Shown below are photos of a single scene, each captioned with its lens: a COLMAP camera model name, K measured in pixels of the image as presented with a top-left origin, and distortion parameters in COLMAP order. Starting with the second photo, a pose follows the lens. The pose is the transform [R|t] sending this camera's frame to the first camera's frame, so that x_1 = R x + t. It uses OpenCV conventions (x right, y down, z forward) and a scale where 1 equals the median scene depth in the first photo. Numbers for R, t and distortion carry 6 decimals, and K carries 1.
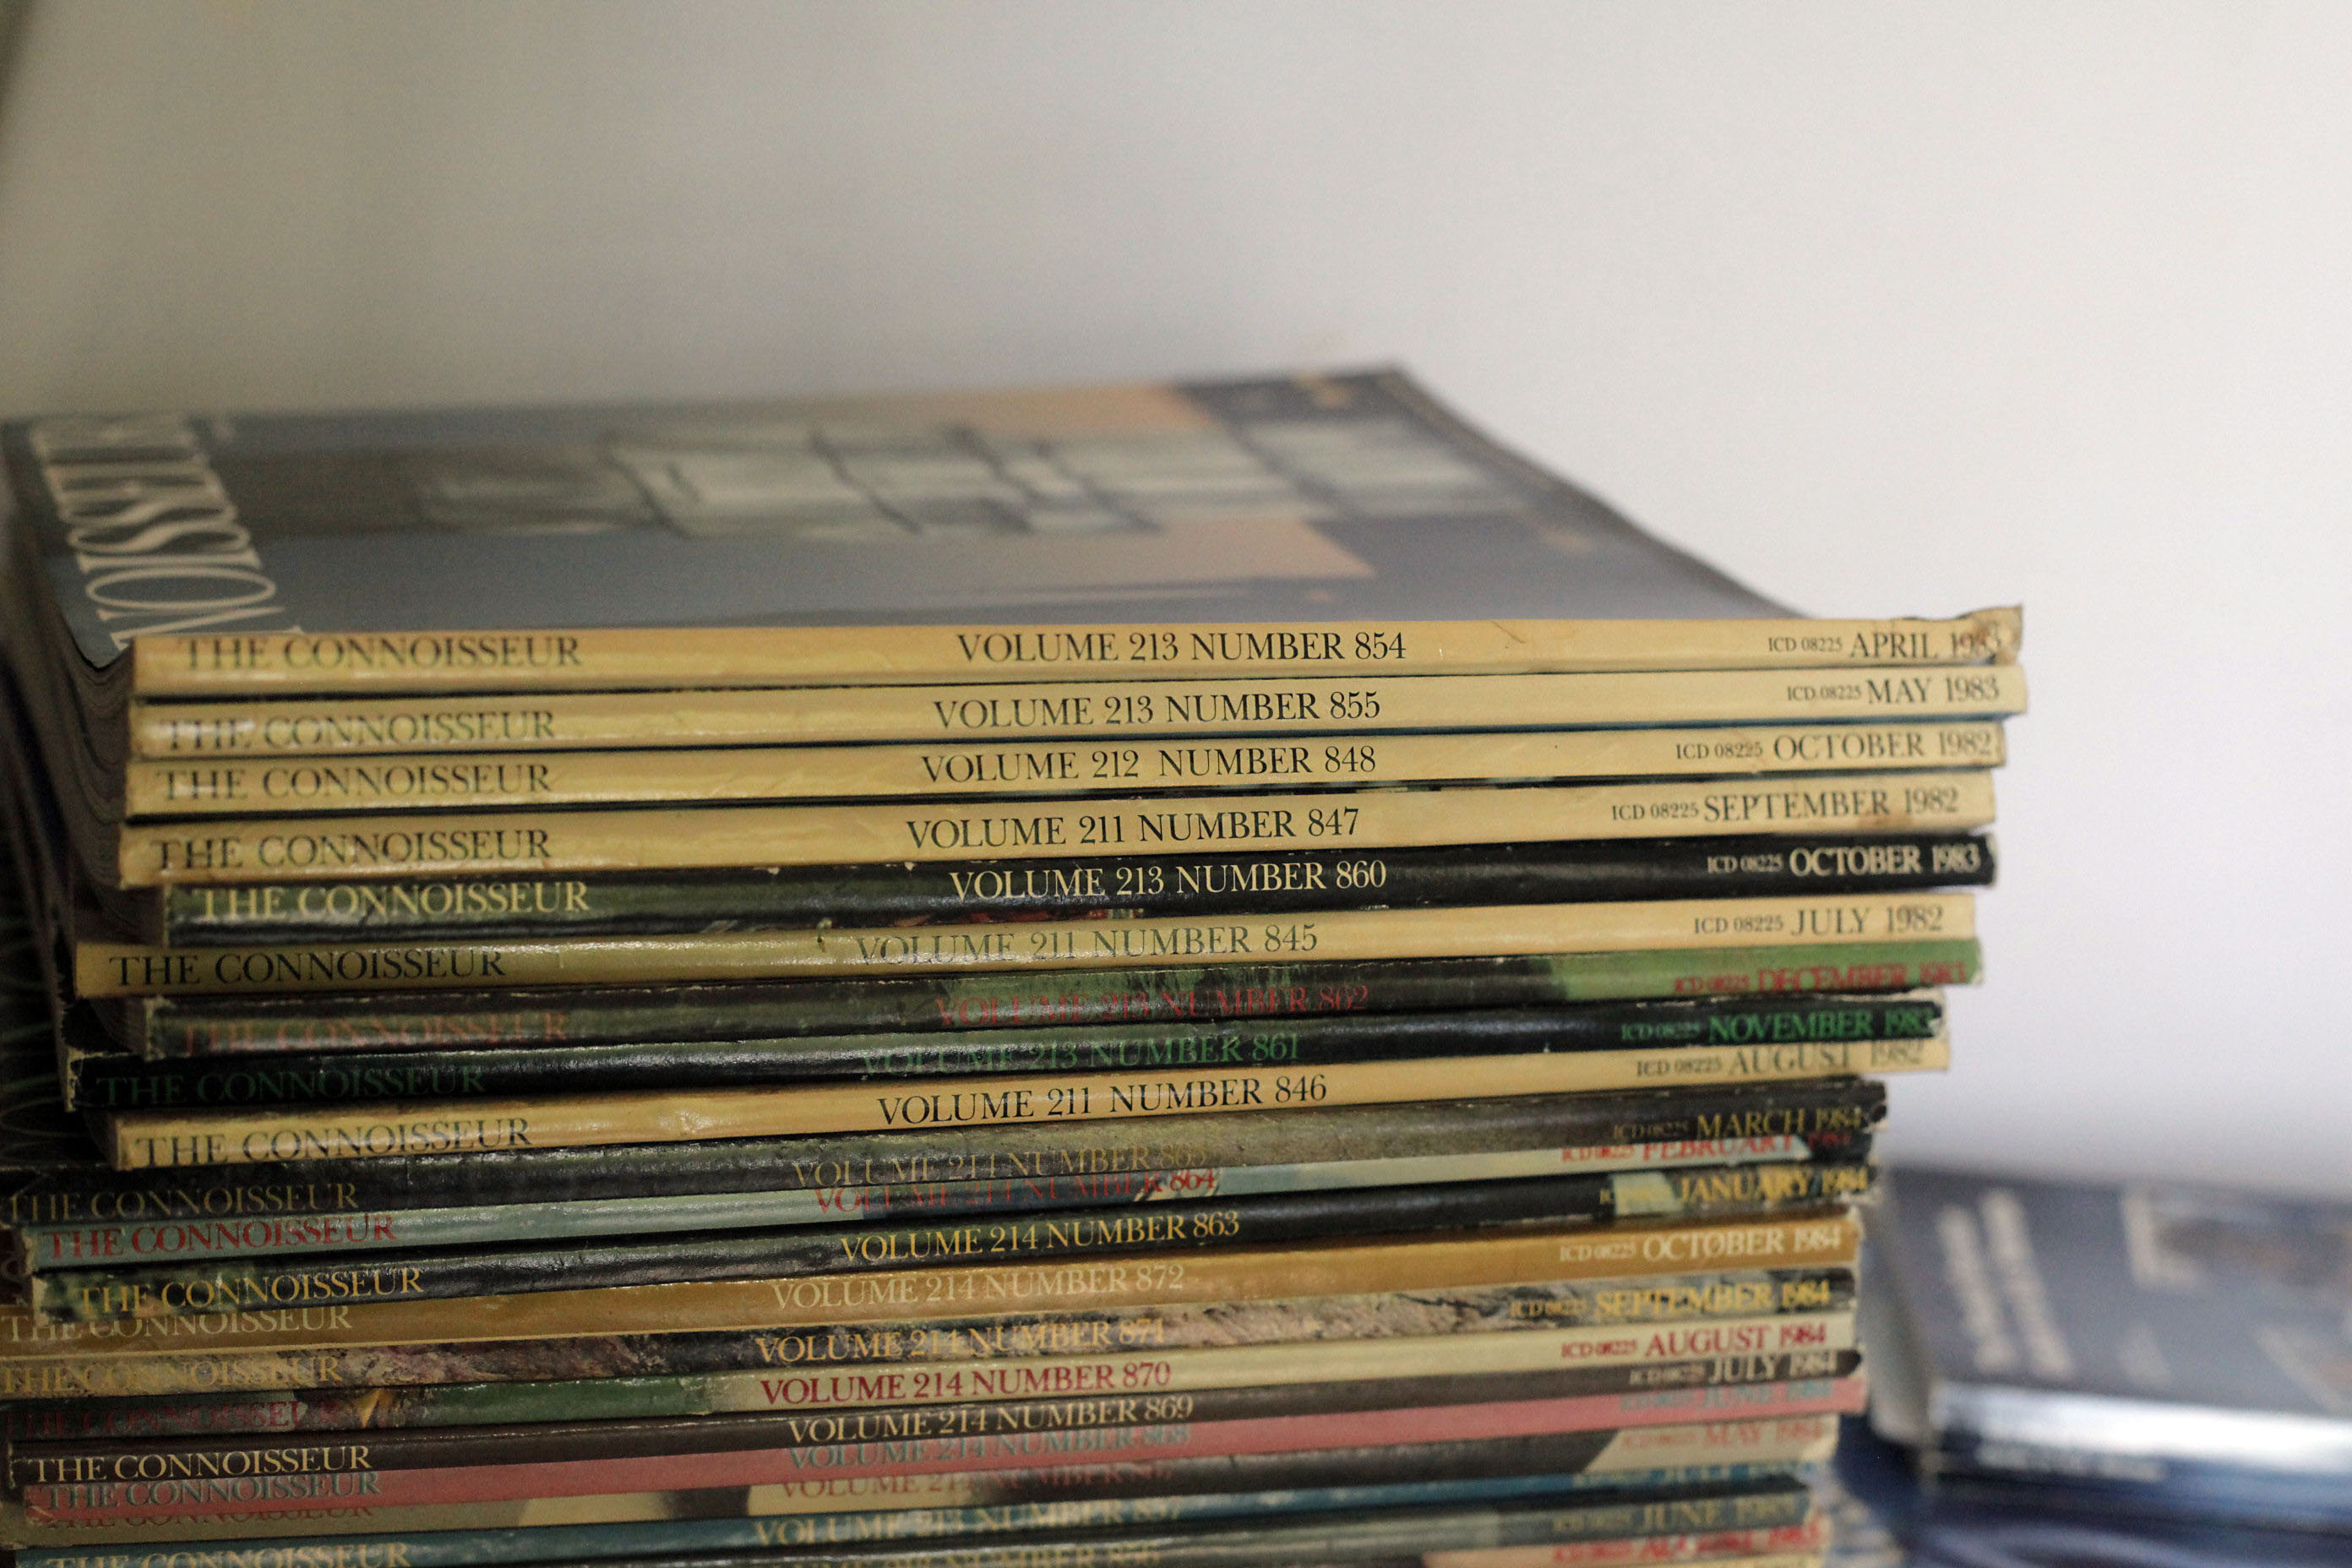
lens RADIAL K [[3859.9, 0, 1162.8], [0, 3859.9, 778.7], [0, 0, 1]] dist [-0.145404, 0.000000]
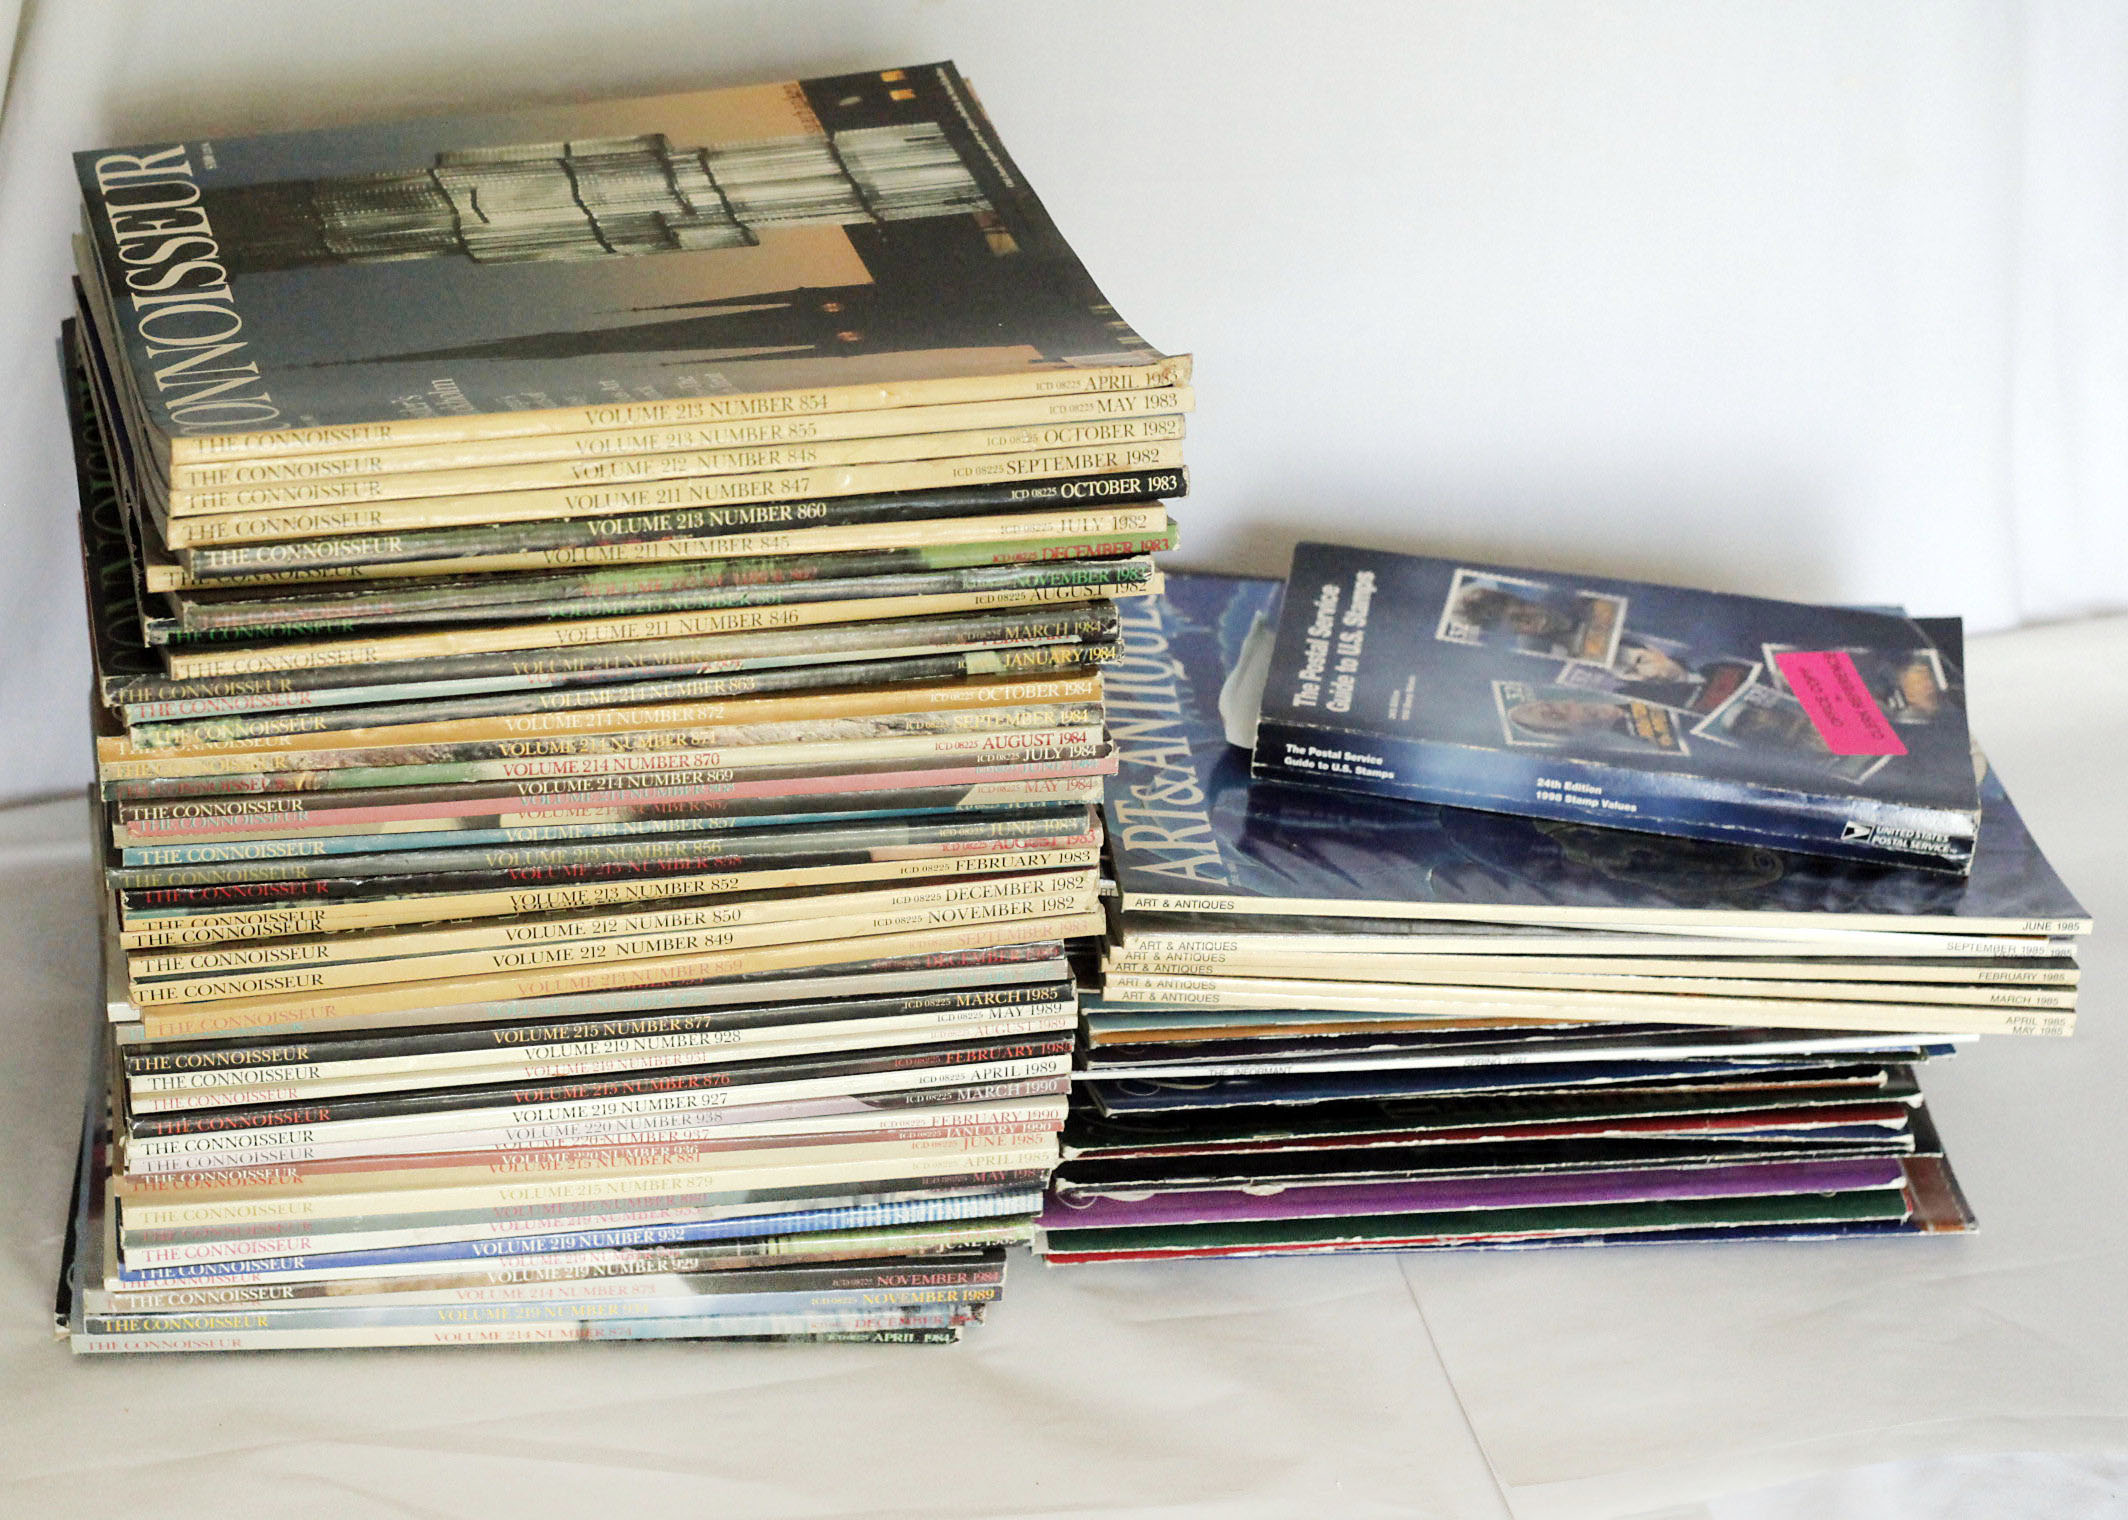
lens RADIAL K [[4333.6, 0, 1023.5], [0, 4333.6, 694.6], [0, 0, 1]] dist [-0.097475, 0.000000]
pose [[0.998245, 0.021610, -0.055139, 0.265272], [-0.007654, 0.970316, 0.241718, -0.389515], [0.058726, -0.240872, 0.968779, -1.044120]]
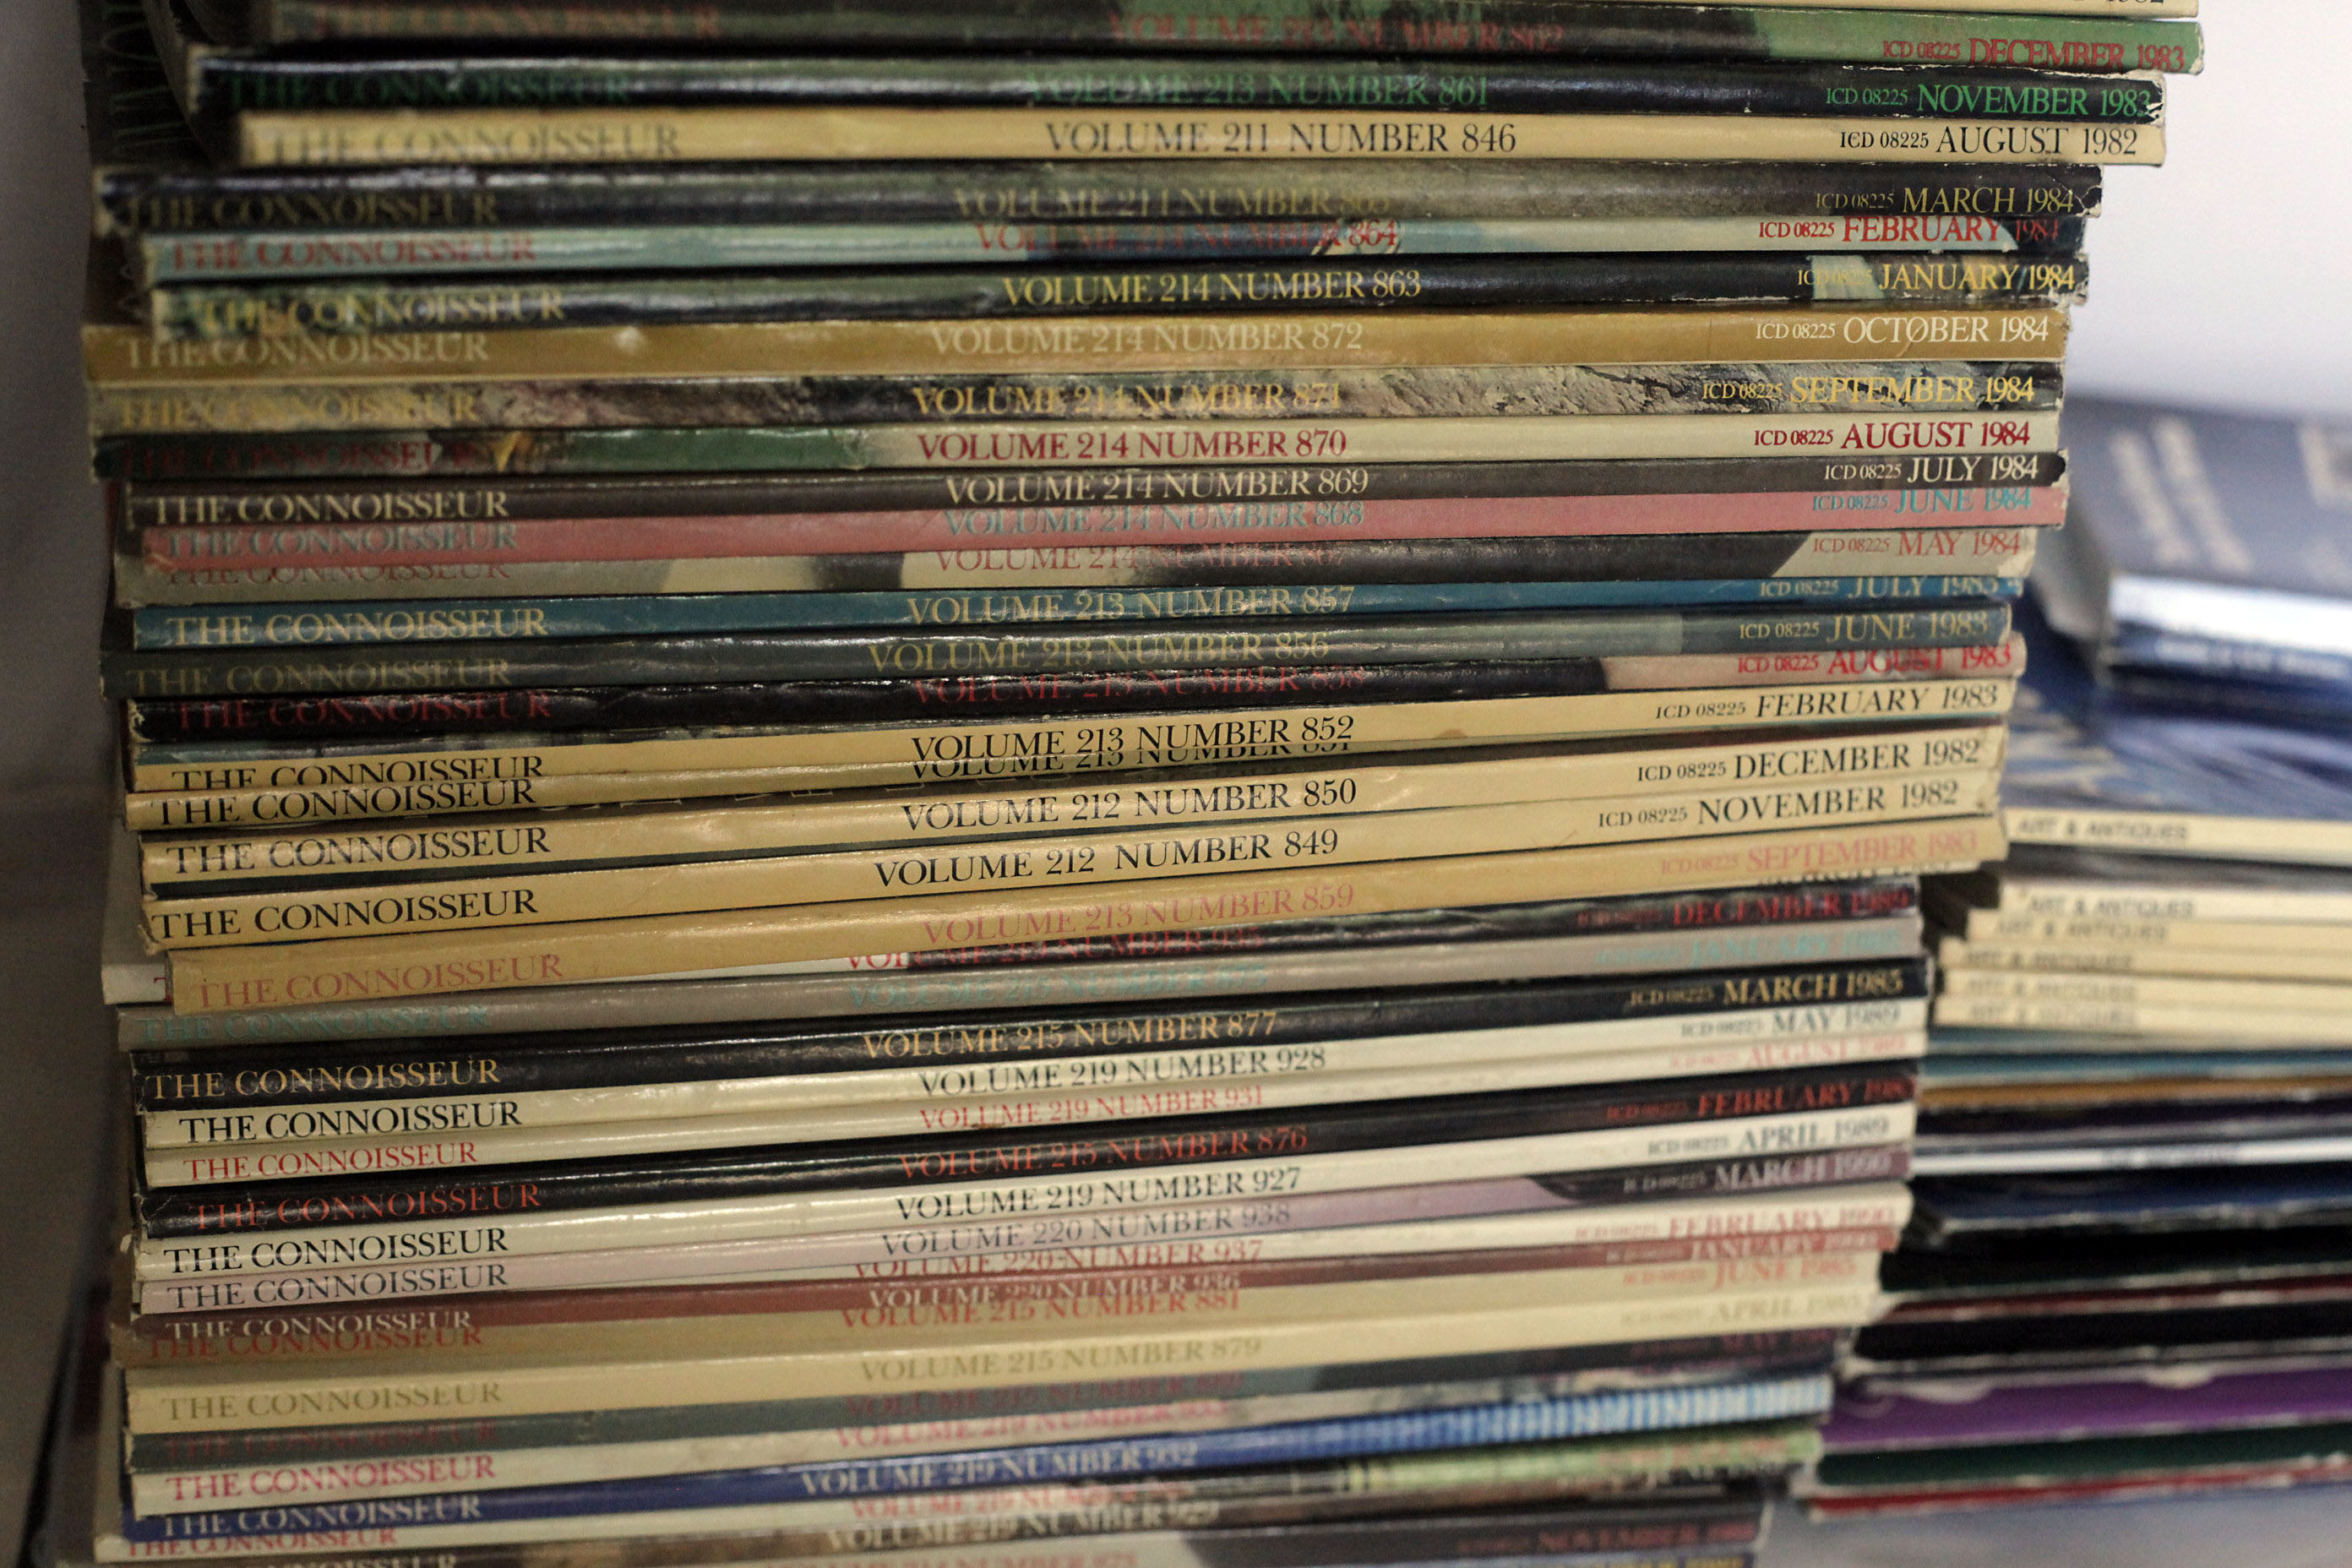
lens RADIAL K [[3859.9, 0, 1170.9], [0, 3859.9, 795.5], [0, 0, 1]] dist [-0.145404, 0.000000]
pose [[0.999789, 0.011585, -0.016959, -0.023714], [-0.009176, 0.990694, 0.135797, 0.110009], [0.018374, -0.135613, 0.990592, 0.043590]]
